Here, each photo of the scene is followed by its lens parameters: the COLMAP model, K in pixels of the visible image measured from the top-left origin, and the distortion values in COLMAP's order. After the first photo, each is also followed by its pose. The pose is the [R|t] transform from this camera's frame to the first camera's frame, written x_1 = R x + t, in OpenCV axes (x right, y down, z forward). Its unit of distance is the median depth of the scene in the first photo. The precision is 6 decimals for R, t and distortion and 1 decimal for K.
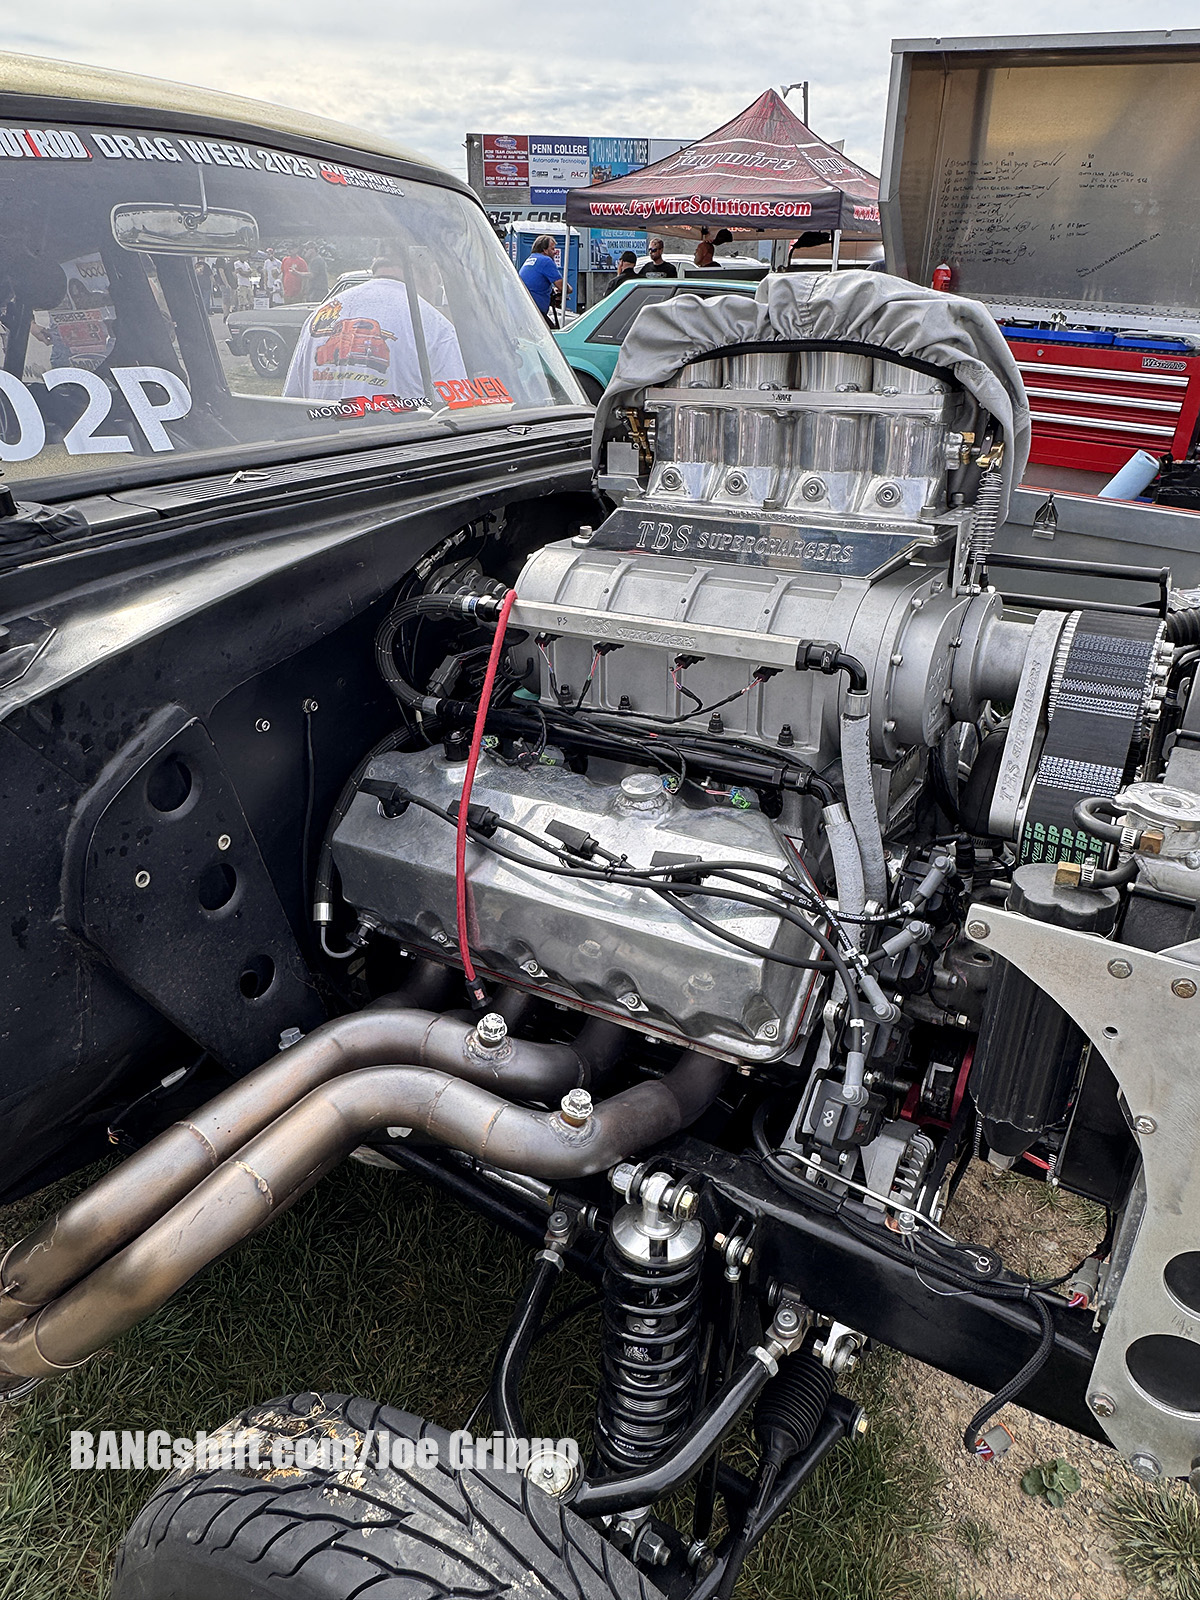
lens RADIAL K [[1154.6, 0, 600.0], [0, 1154.6, 800.0], [0, 0, 1]] dist [-0.007191, 0.003177]
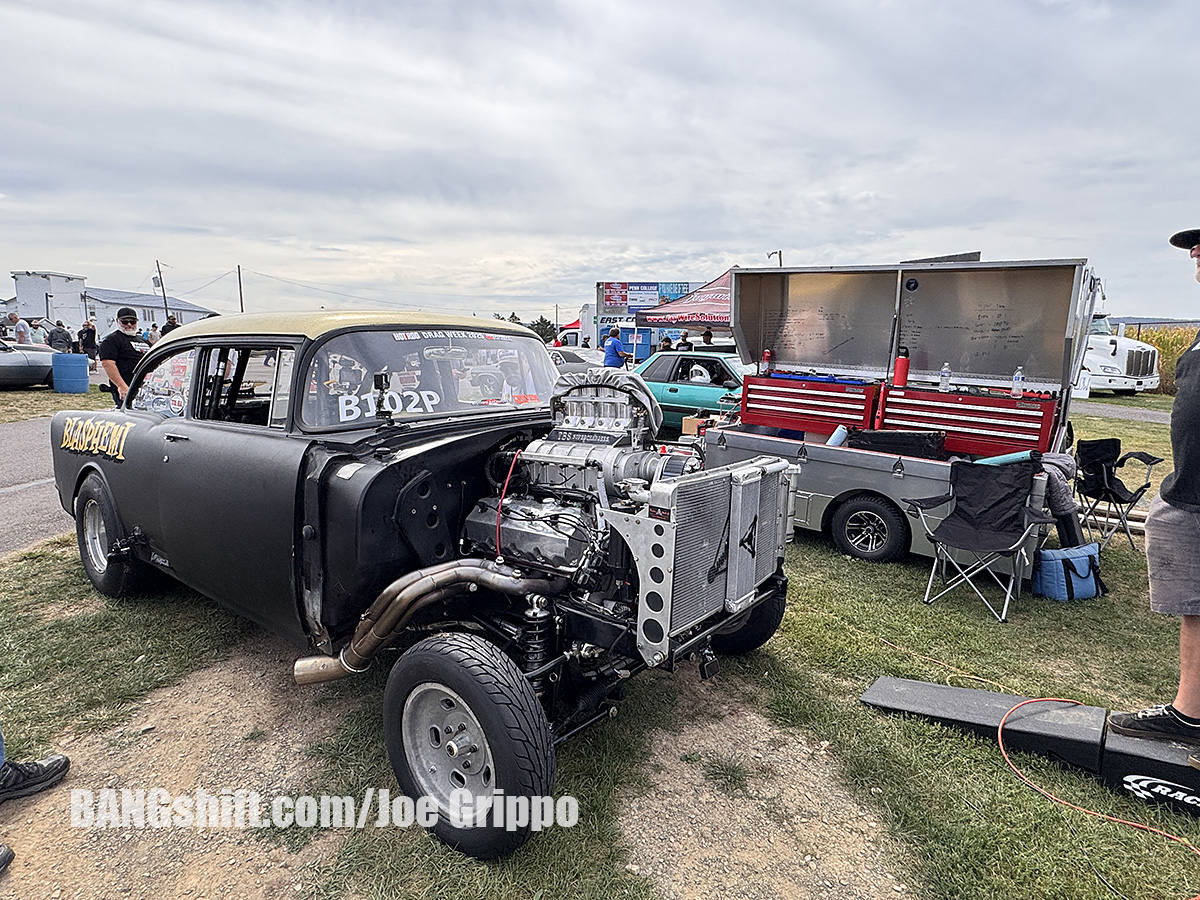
lens RADIAL K [[810.1, 0, 600.0], [0, 810.1, 450.0], [0, 0, 1]] dist [0.056102, -0.000264]
pose [[0.989309, 0.009001, -0.145559, 0.523504], [-0.050110, 0.958304, -0.281321, 0.504262], [0.136958, 0.285607, 0.948510, -1.325688]]
